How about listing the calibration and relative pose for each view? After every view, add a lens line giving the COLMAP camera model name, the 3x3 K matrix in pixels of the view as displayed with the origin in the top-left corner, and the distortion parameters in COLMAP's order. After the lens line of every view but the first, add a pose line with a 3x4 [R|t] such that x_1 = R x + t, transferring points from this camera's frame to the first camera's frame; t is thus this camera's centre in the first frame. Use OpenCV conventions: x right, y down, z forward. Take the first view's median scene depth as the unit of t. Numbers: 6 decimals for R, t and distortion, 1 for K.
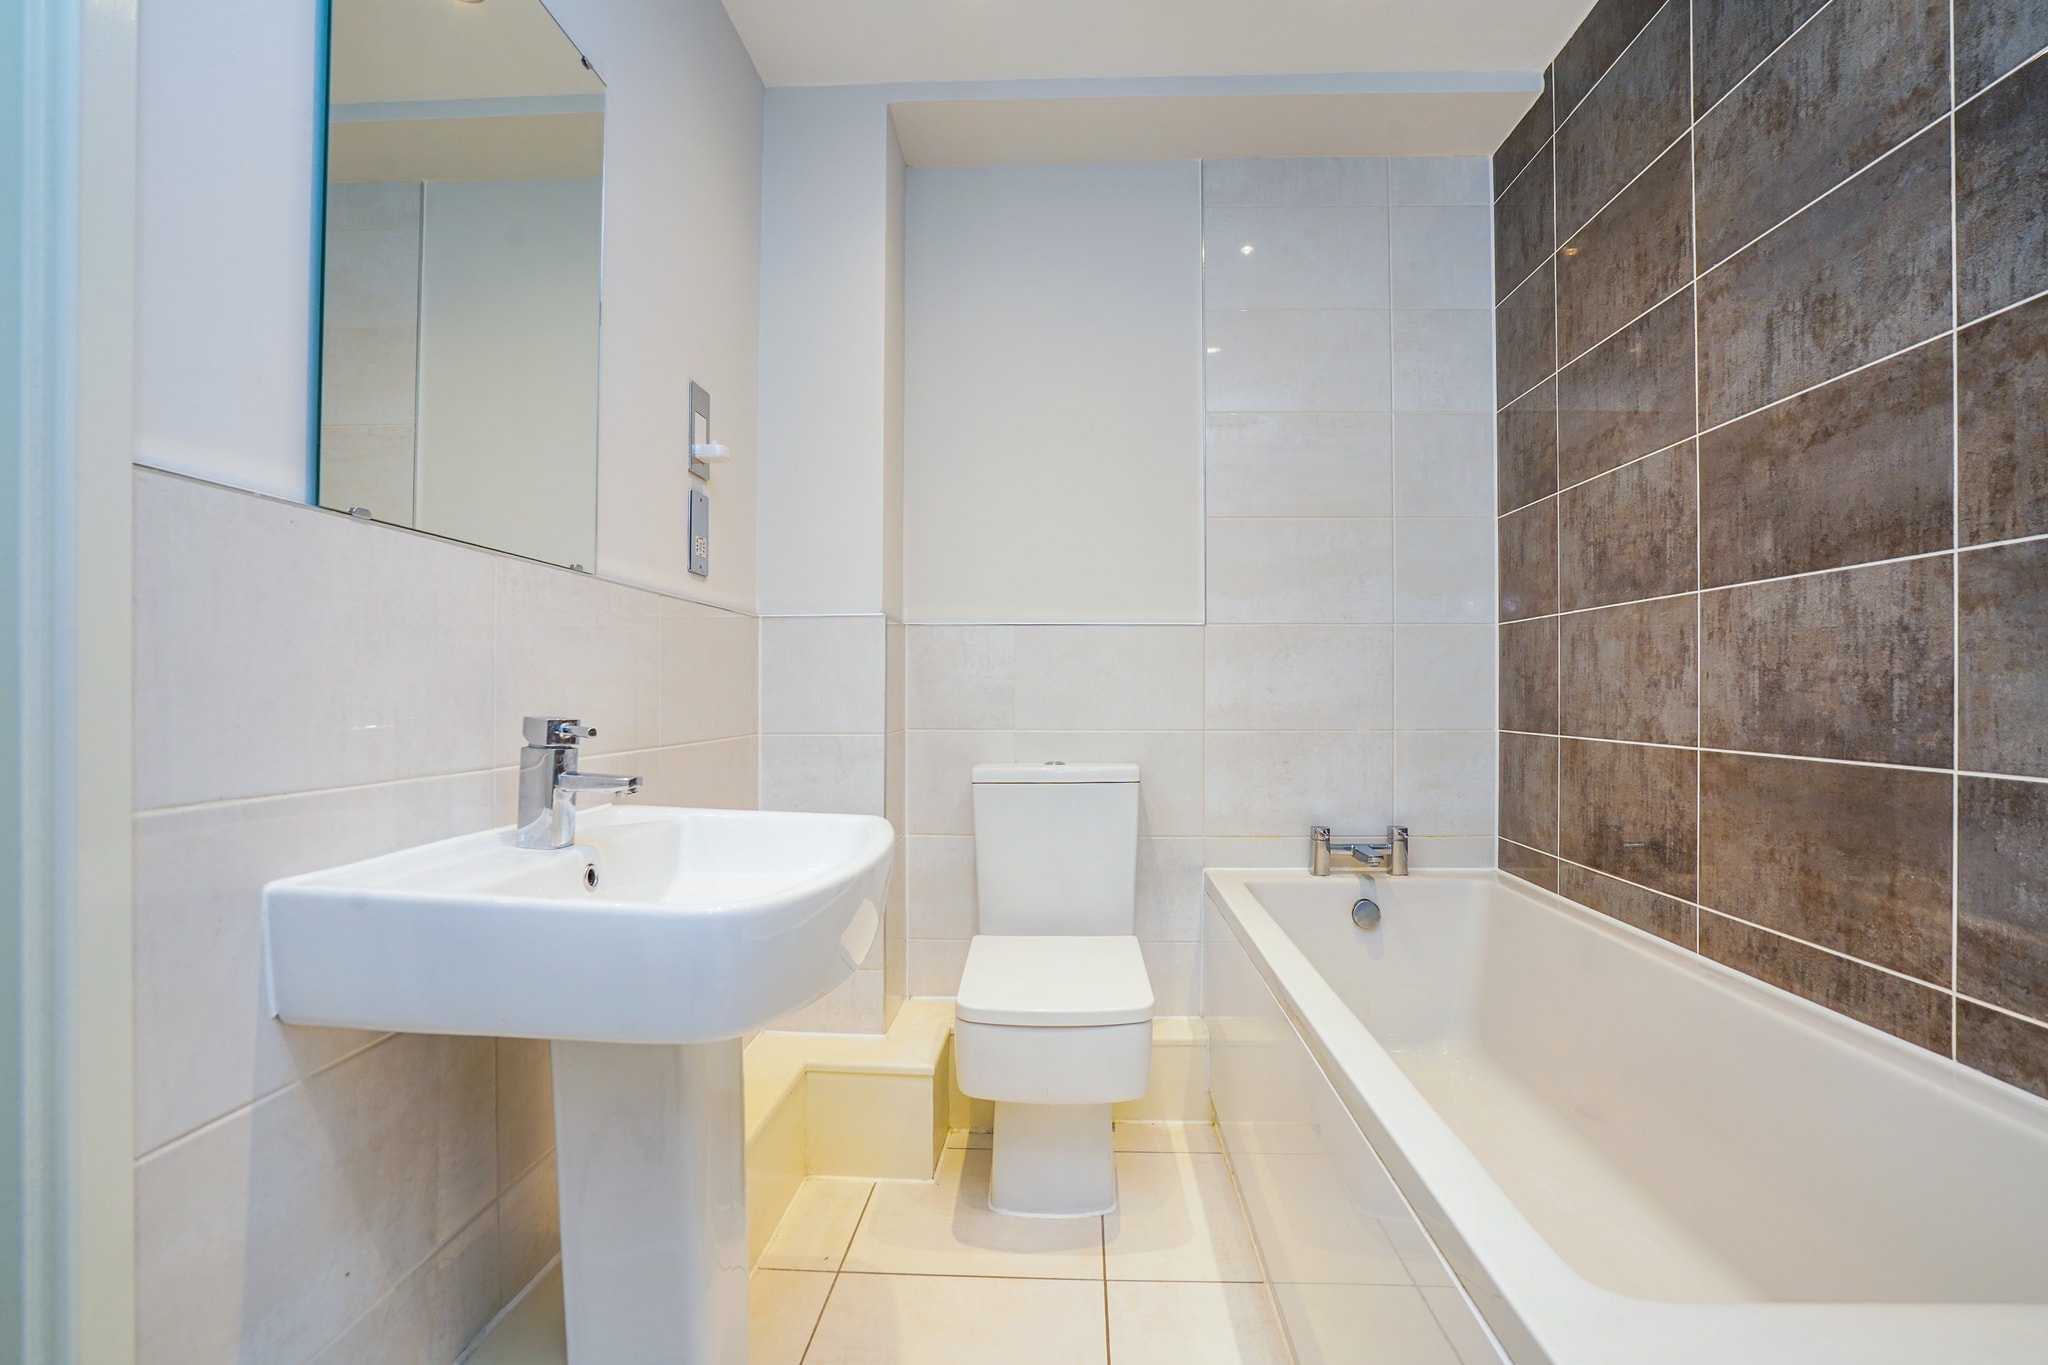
lens RADIAL K [[960.4, 0, 1010.2], [0, 960.4, 694.1], [0, 0, 1]] dist [-0.022749, 0.013378]
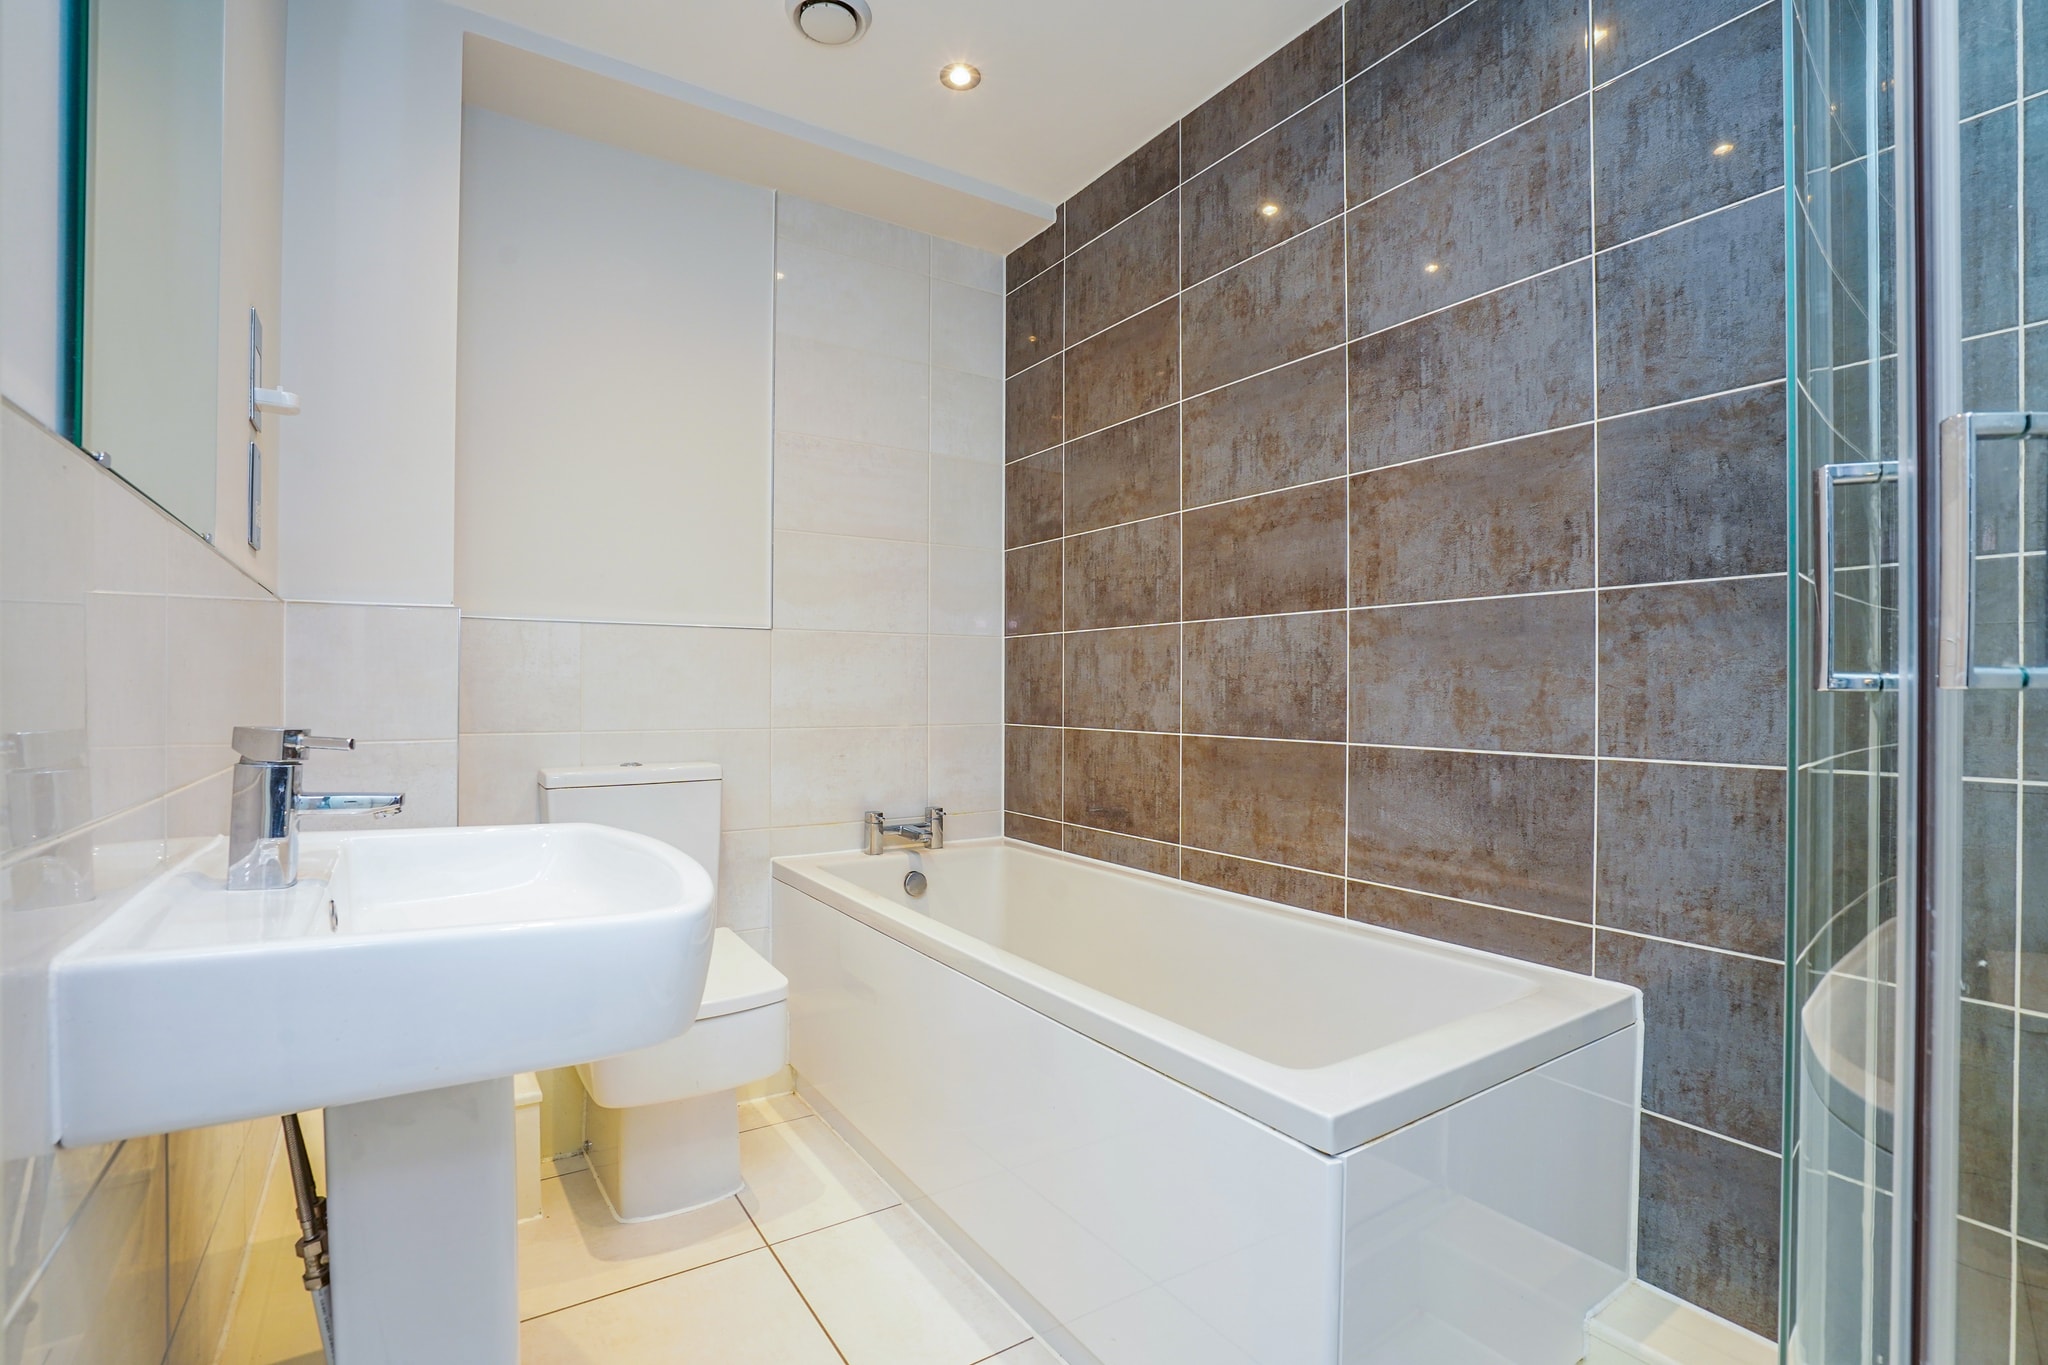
lens RADIAL K [[960.4, 0, 981.8], [0, 960.4, 697.3], [0, 0, 1]] dist [-0.022749, 0.013378]
pose [[0.831546, -0.001182, 0.555455, -0.292390], [-0.001751, 0.999987, 0.004750, -0.003349], [-0.555454, -0.004922, 0.831533, -0.016436]]
